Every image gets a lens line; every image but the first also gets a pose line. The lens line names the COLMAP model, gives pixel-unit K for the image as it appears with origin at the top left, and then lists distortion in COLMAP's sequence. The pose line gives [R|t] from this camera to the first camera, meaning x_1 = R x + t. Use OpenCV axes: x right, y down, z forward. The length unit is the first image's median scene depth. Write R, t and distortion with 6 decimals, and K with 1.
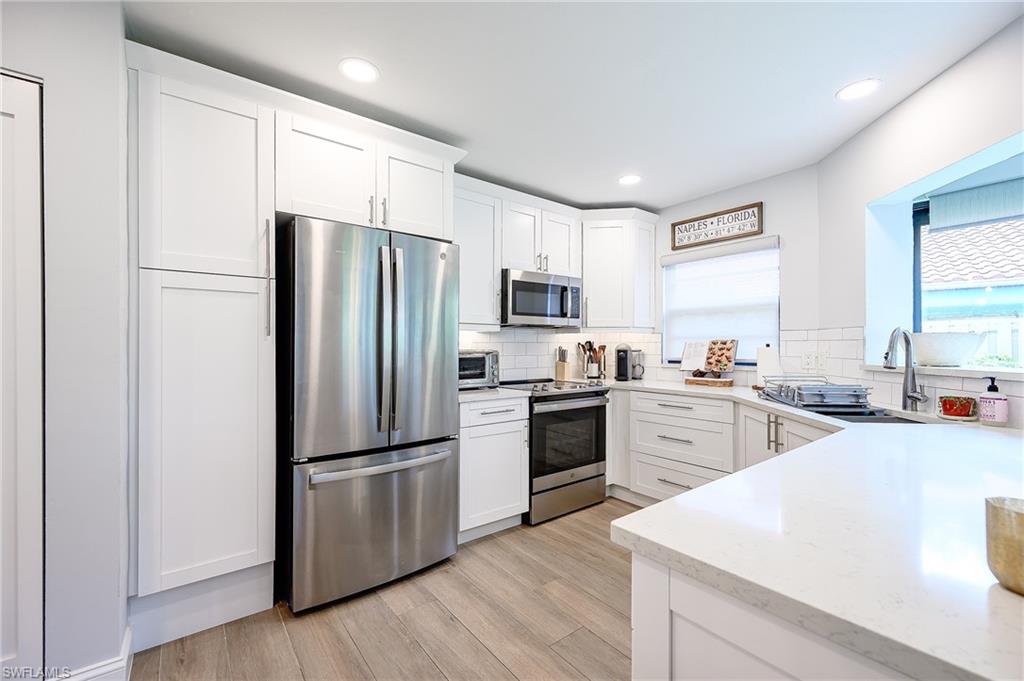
lens RADIAL K [[410.0, 0, 505.0], [0, 410.0, 344.0], [0, 0, 1]] dist [0.005862, 0.000604]
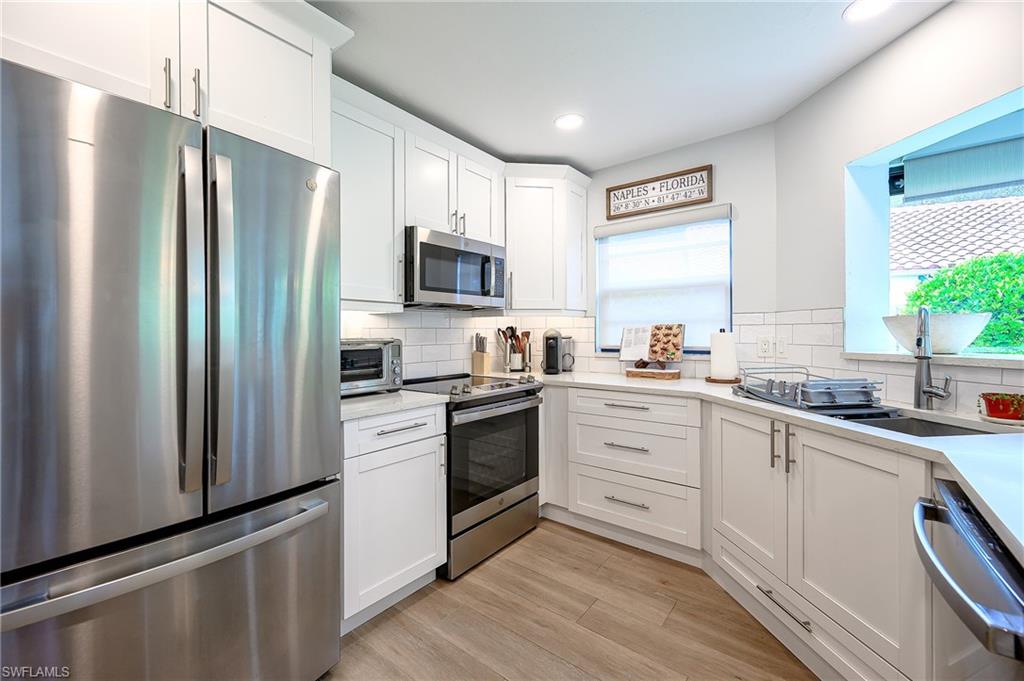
lens RADIAL K [[410.0, 0, 493.0], [0, 410.0, 333.1], [0, 0, 1]] dist [0.005862, 0.000604]
pose [[0.974416, -0.005176, 0.224694, -0.020450], [0.003974, 0.999975, 0.005804, 0.001812], [-0.224719, -0.004763, 0.974412, 0.257374]]
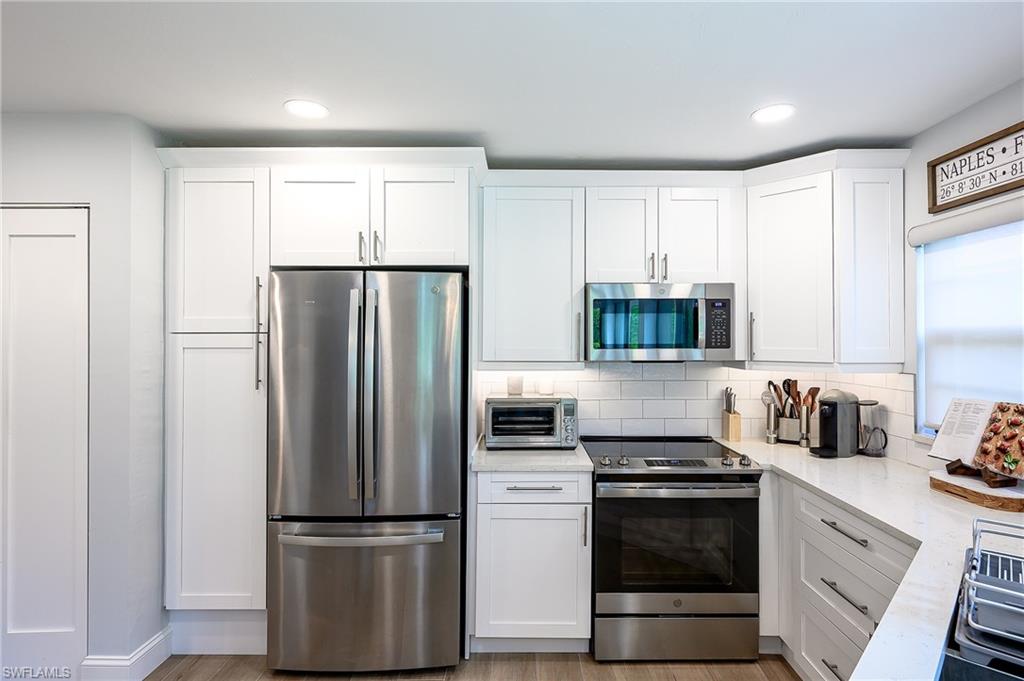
lens RADIAL K [[504.9, 0, 552.4], [0, 504.9, 331.5], [0, 0, 1]] dist [0.005843, -0.000048]
pose [[0.806102, -0.008048, -0.591722, 0.467666], [0.002958, 0.999950, -0.009569, -0.091040], [0.591770, 0.005963, 0.806085, 0.250851]]
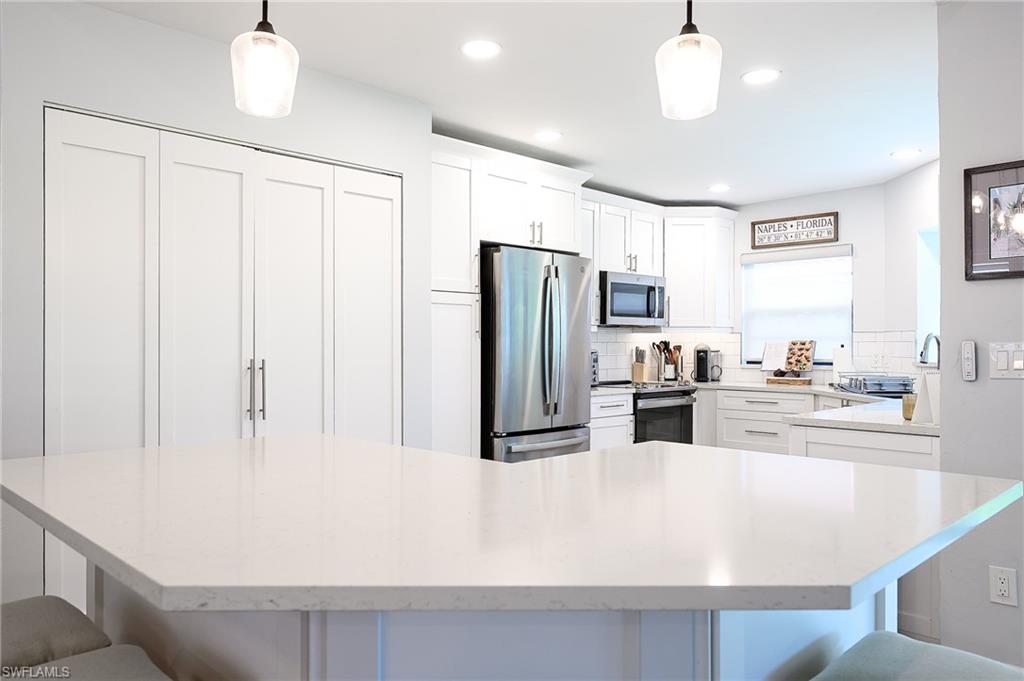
lens RADIAL K [[725.2, 0, 489.0], [0, 725.2, 342.4], [0, 0, 1]] dist [-0.000994, 0.003256]
pose [[0.993609, 0.002920, 0.112839, -0.485988], [-0.002984, 0.999995, 0.000396, -0.004053], [-0.112837, -0.000731, 0.993613, -0.769045]]
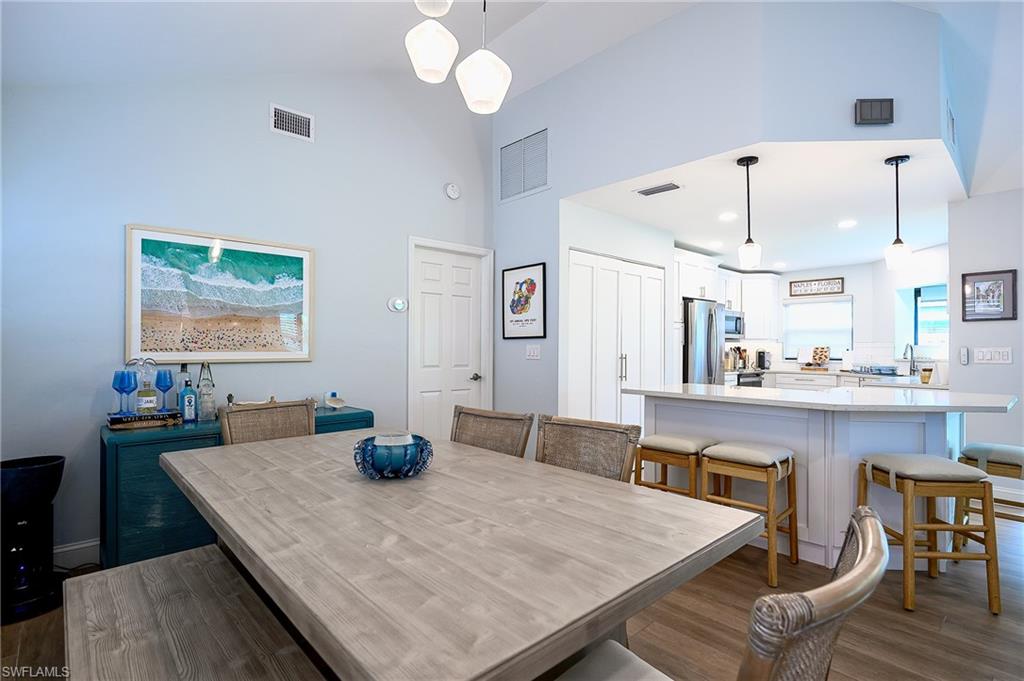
lens RADIAL K [[496.1, 0, 490.5], [0, 496.1, 345.5], [0, 0, 1]] dist [0.002426, 0.000037]
pose [[0.997749, 0.008399, 0.066538, -1.219533], [-0.008273, 0.999963, -0.002160, 0.001531], [-0.066553, 0.001605, 0.997782, -1.262530]]
